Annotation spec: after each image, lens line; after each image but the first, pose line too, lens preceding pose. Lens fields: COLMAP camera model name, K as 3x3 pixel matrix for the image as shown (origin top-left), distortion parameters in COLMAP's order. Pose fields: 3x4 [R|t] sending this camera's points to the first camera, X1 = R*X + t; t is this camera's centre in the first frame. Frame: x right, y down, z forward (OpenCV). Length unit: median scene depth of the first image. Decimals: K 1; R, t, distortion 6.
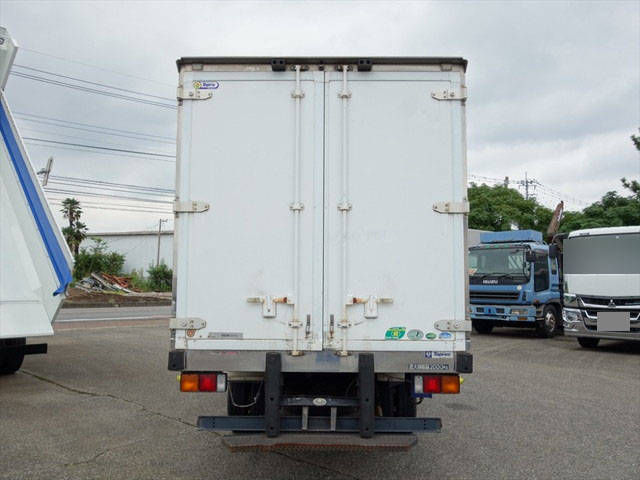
lens RADIAL K [[568.7, 0, 320.0], [0, 568.7, 240.0], [0, 0, 1]] dist [-0.015375, -0.006130]
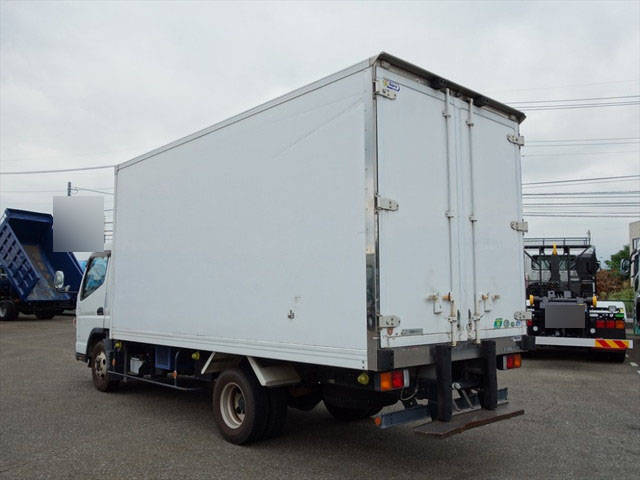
lens RADIAL K [[568.7, 0, 320.0], [0, 568.7, 240.0], [0, 0, 1]] dist [-0.015375, -0.006130]
pose [[0.731167, 0.061048, 0.679461, -1.010457], [-0.062985, 0.997775, -0.021870, 0.033380], [-0.679284, -0.026805, 0.733385, 0.354616]]
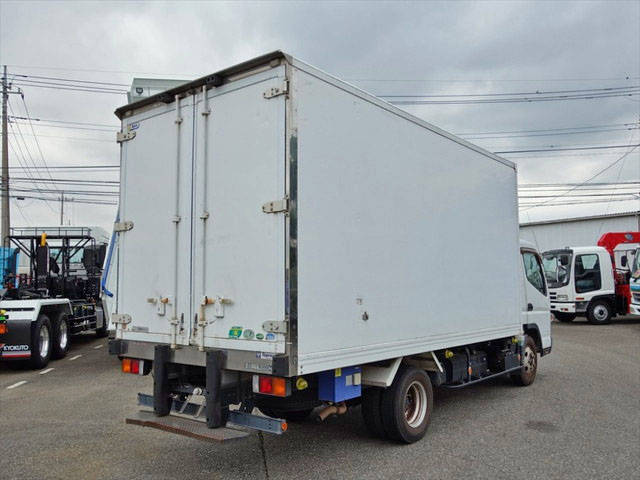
lens RADIAL K [[568.7, 0, 320.0], [0, 568.7, 240.0], [0, 0, 1]] dist [-0.015375, -0.006130]
pose [[0.790240, -0.063365, -0.609513, 0.899800], [0.069743, 0.997477, -0.013275, 0.019421], [0.608816, -0.032019, 0.792665, 0.271967]]
